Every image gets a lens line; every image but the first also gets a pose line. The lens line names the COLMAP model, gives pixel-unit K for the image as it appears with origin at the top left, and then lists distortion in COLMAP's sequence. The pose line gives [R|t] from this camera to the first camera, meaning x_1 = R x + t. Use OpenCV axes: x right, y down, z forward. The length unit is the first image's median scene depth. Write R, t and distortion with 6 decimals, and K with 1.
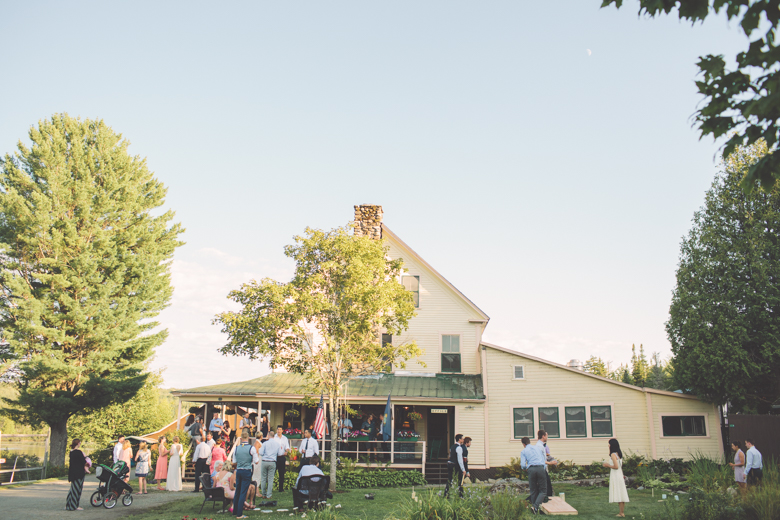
lens RADIAL K [[791.3, 0, 390.0], [0, 791.3, 260.0], [0, 0, 1]] dist [0.083844, 0.000763]
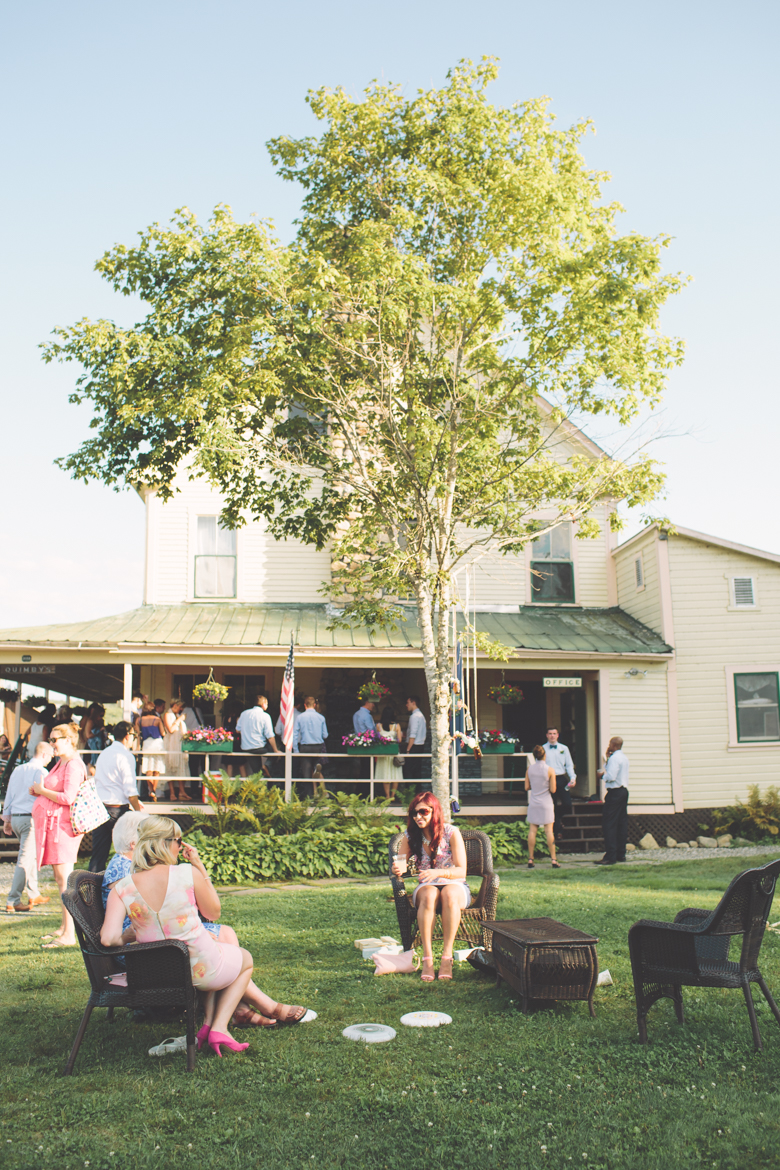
lens RADIAL K [[1186.2, 0, 390.0], [0, 1186.2, 585.0], [0, 0, 1]] dist [-0.002230, -0.002668]
pose [[0.991785, 0.003875, 0.127855, -0.111126], [-0.013015, 0.997411, 0.070729, 0.095815], [-0.127250, -0.071812, 0.989268, 0.394015]]
